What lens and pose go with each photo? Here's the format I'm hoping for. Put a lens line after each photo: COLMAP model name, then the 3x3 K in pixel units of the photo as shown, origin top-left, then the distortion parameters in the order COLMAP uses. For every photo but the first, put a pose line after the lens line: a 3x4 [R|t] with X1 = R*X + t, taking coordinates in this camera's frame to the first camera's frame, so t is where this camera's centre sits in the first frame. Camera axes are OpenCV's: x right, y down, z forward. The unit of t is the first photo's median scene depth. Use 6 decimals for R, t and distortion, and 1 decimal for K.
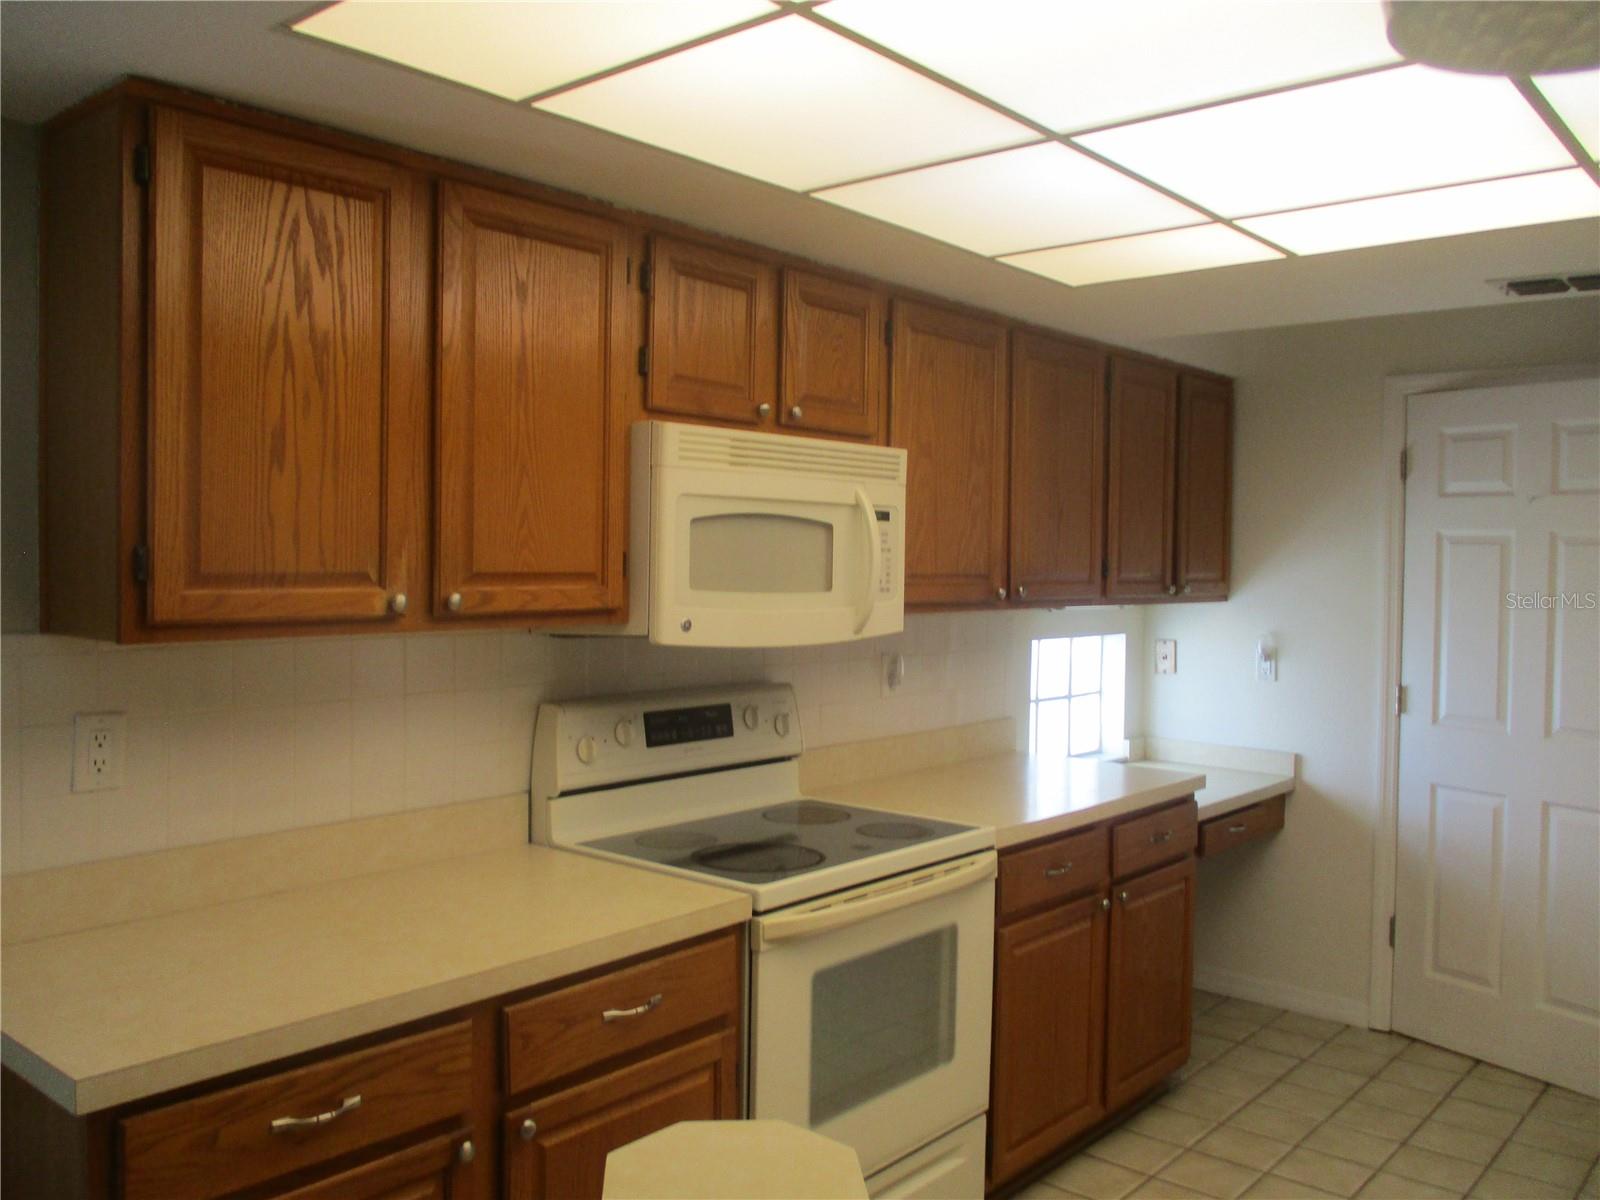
lens RADIAL K [[1342.4, 0, 795.4], [0, 1342.4, 597.6], [0, 0, 1]] dist [-0.028633, 0.002843]
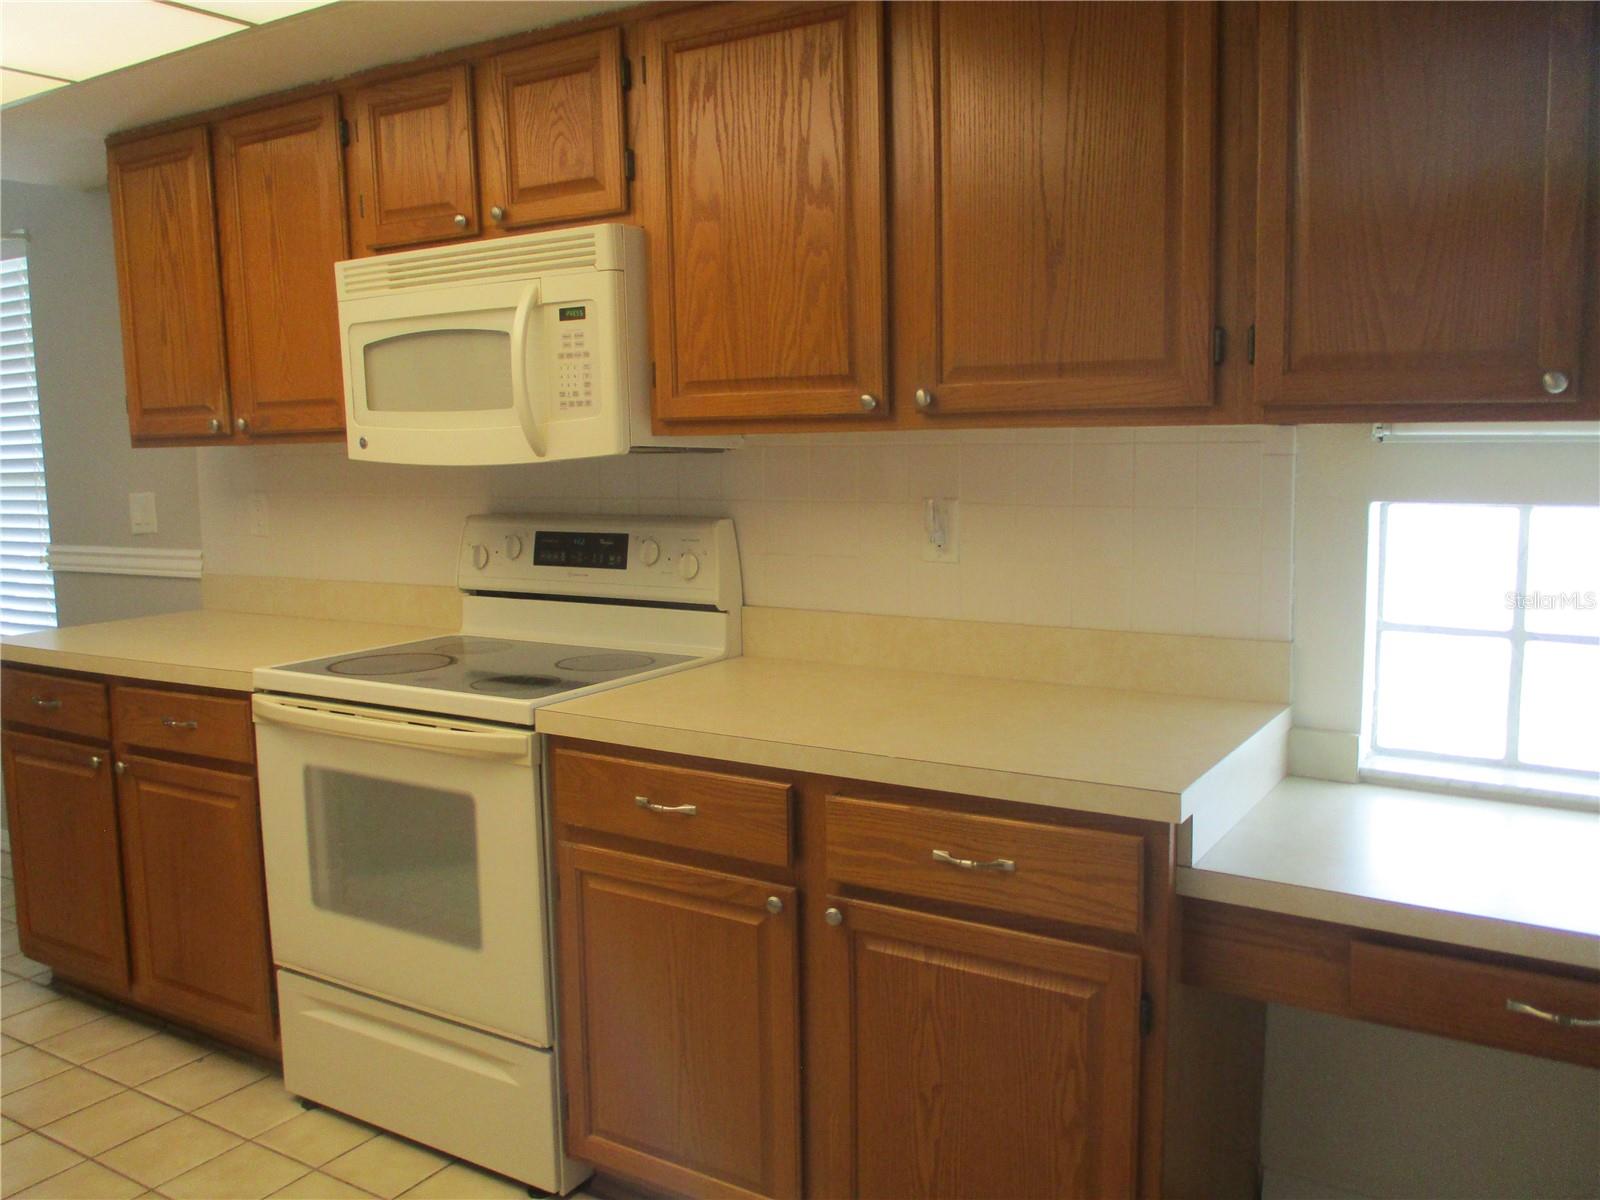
lens RADIAL K [[1342.4, 0, 801.0], [0, 1342.4, 598.0], [0, 0, 1]] dist [-0.028633, 0.002843]
pose [[0.139243, 0.104262, -0.984754, 0.918806], [-0.004526, 0.994498, 0.104654, 0.026491], [0.990248, -0.010115, 0.138949, 1.027534]]
